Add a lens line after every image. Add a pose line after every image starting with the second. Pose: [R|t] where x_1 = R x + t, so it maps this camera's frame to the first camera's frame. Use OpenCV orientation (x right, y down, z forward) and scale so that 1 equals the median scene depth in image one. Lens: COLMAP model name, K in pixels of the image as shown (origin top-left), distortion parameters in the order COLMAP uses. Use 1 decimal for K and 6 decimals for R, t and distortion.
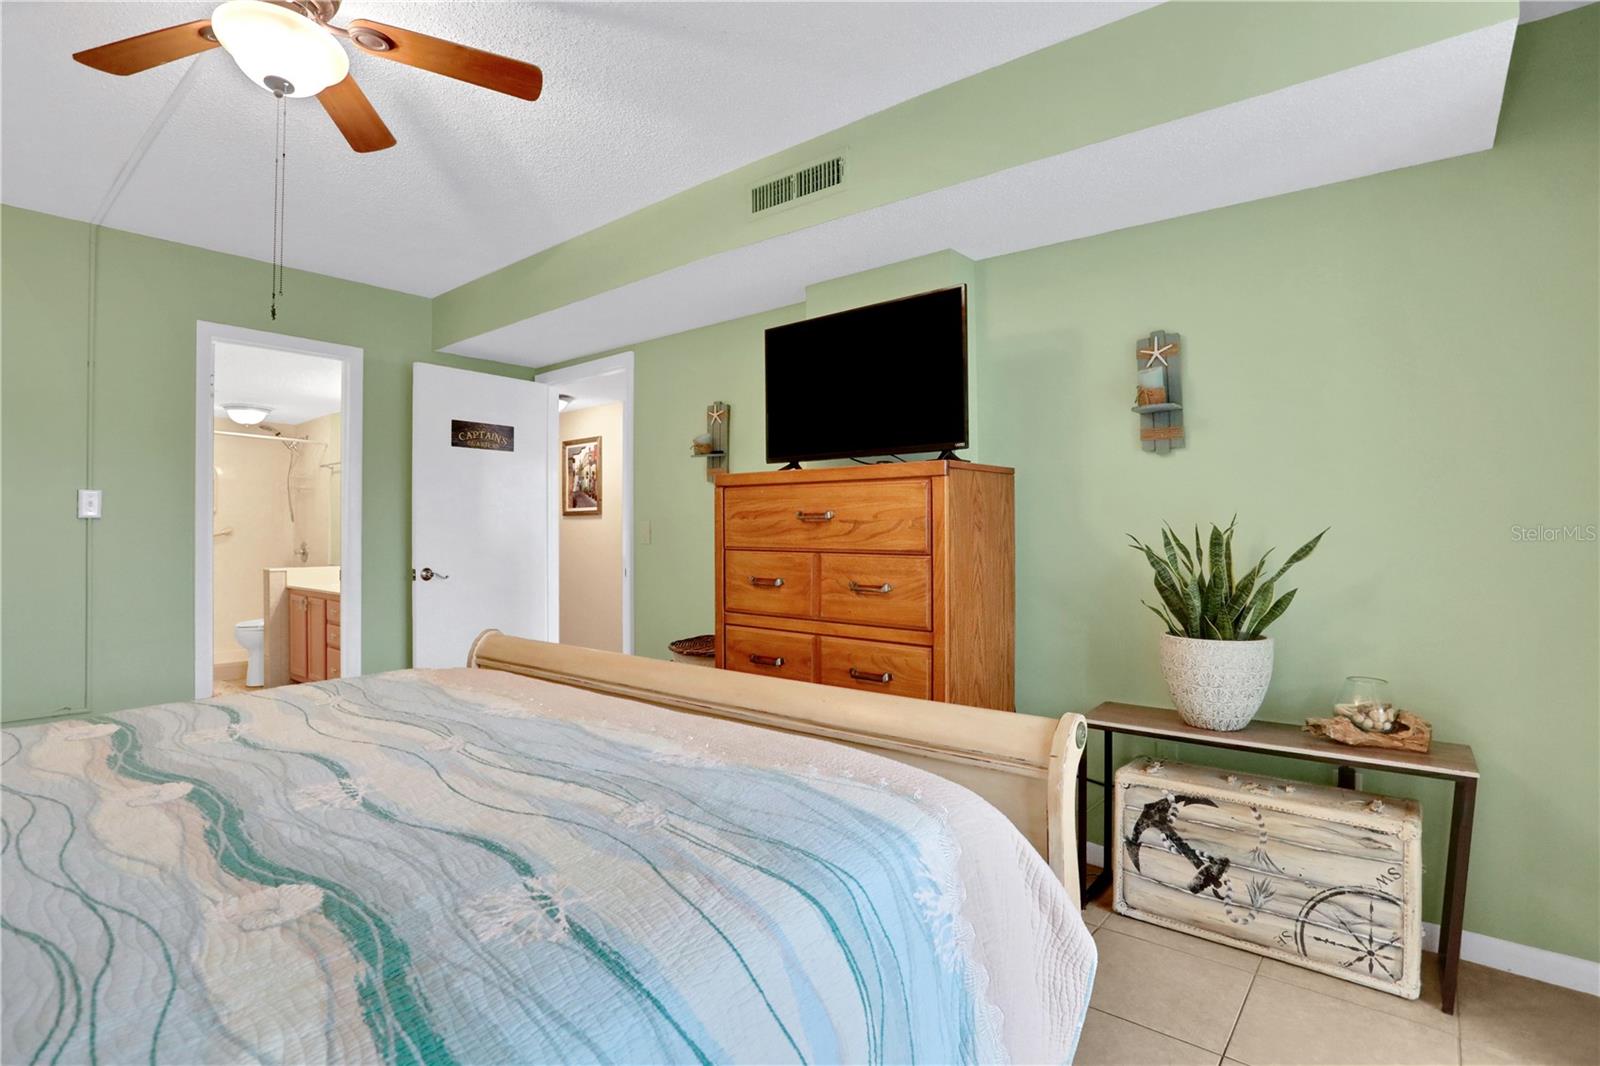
lens RADIAL K [[808.4, 0, 799.9], [0, 808.4, 528.7], [0, 0, 1]] dist [-0.023113, 0.000318]
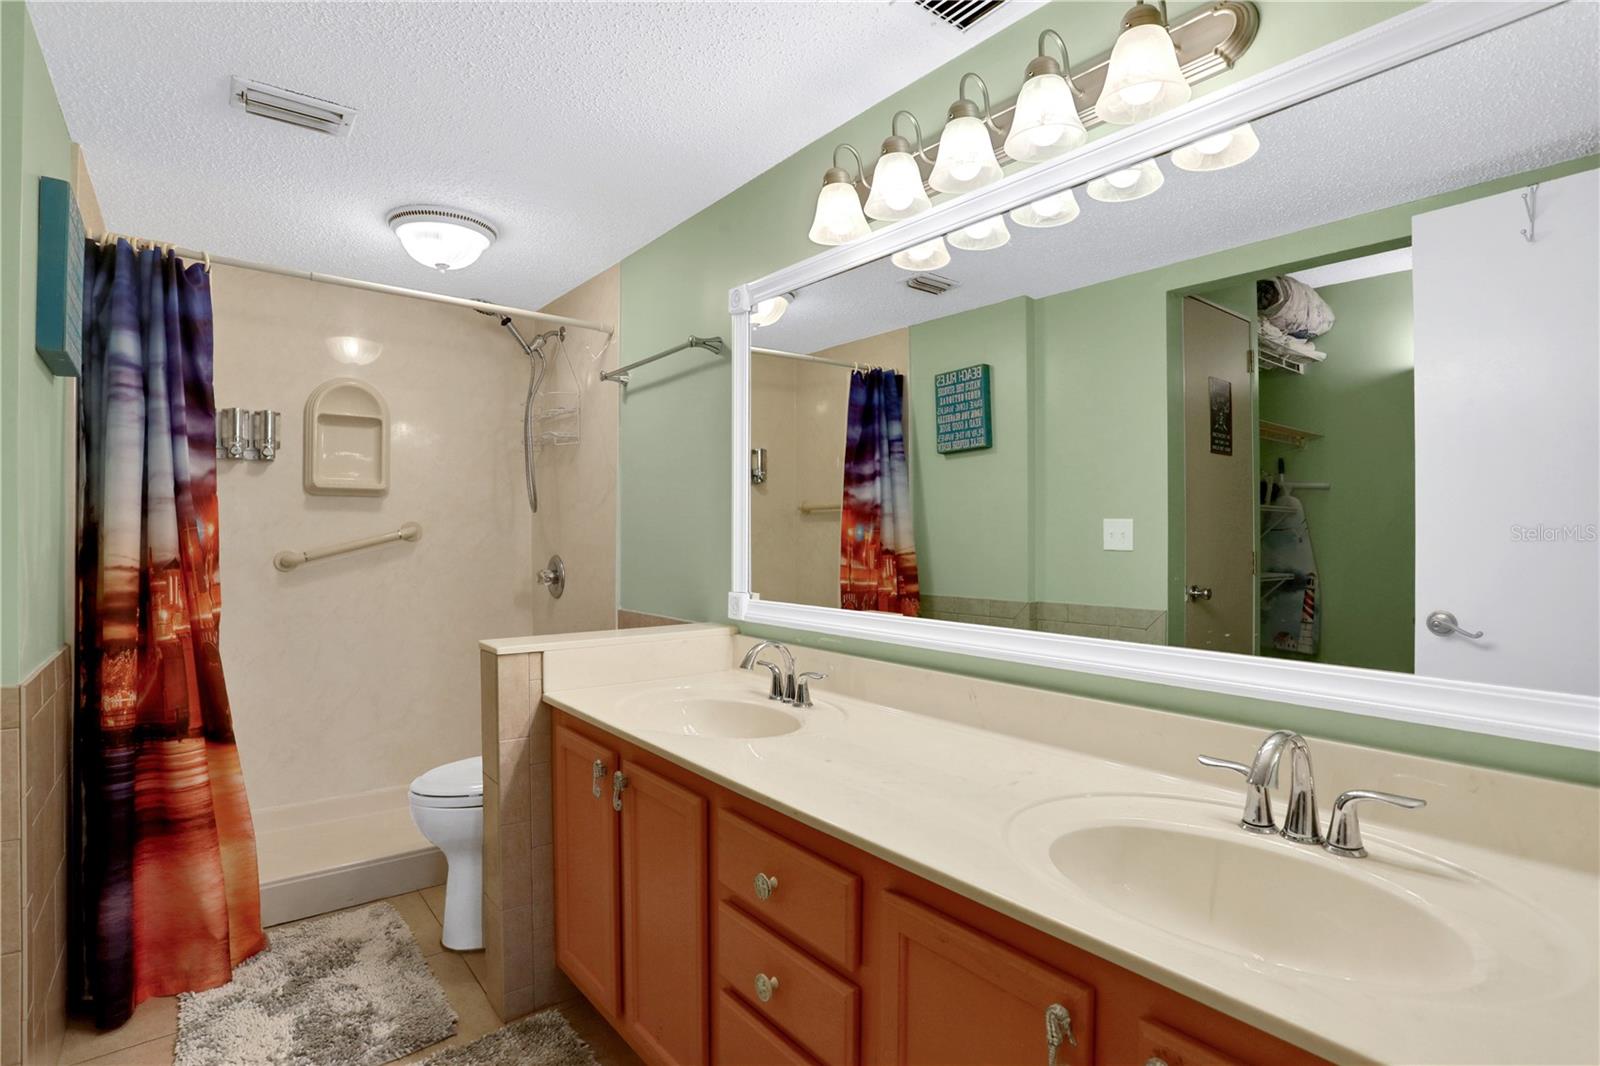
lens RADIAL K [[808.4, 0, 799.9], [0, 808.4, 528.7], [0, 0, 1]] dist [-0.023113, 0.000318]
pose [[0.979615, -0.000918, -0.200883, -0.460421], [0.000676, 0.999999, -0.001273, 0.002262], [0.200884, 0.001111, 0.979614, 0.680433]]
